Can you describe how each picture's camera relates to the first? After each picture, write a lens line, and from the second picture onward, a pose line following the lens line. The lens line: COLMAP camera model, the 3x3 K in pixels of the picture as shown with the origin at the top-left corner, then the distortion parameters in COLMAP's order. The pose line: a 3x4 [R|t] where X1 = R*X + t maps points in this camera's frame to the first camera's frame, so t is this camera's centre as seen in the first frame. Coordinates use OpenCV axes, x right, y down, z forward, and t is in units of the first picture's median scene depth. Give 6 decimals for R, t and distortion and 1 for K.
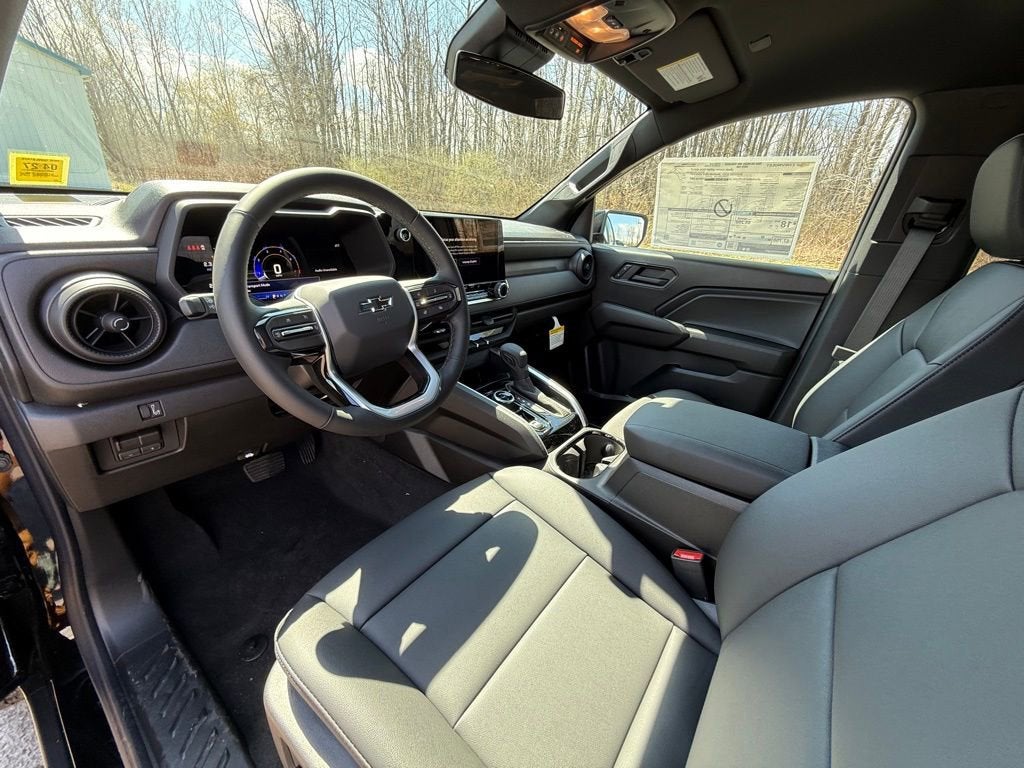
lens RADIAL K [[414.7, 0, 512.0], [0, 414.7, 384.0], [0, 0, 1]] dist [0.000348, 0.000478]
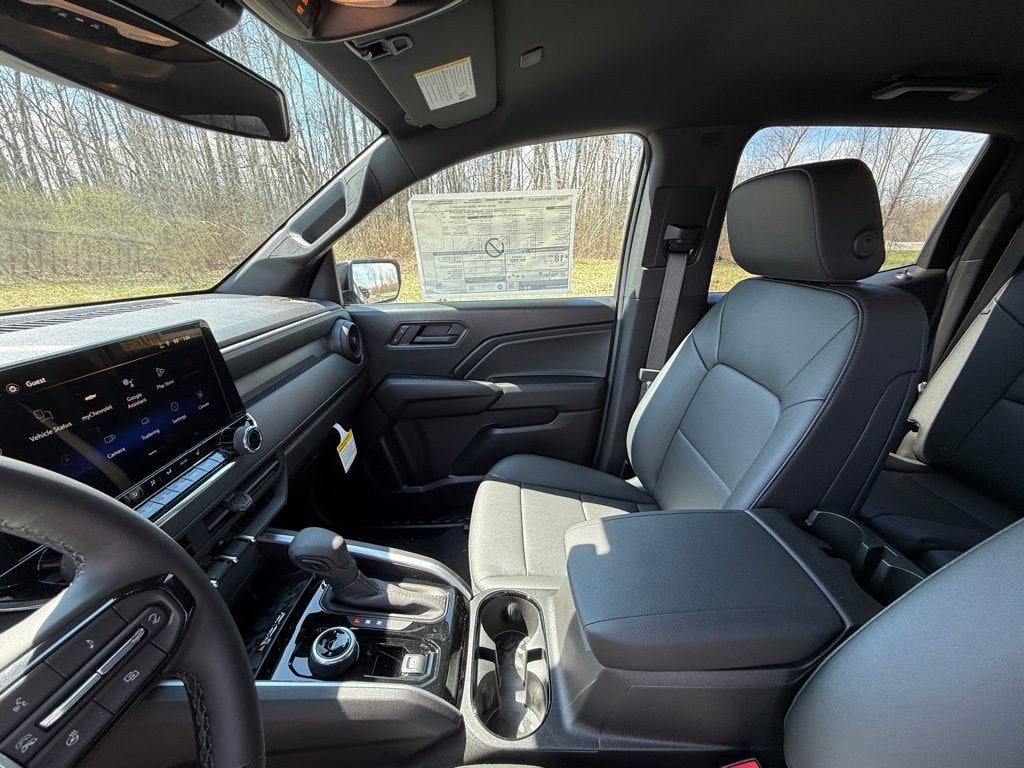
lens RADIAL K [[414.7, 0, 512.0], [0, 414.7, 384.0], [0, 0, 1]] dist [0.000348, 0.000478]
pose [[0.785558, -0.286998, 0.548207, -0.028195], [0.316779, 0.947563, 0.042138, -0.180722], [-0.531554, 0.140559, 0.835281, 0.294379]]
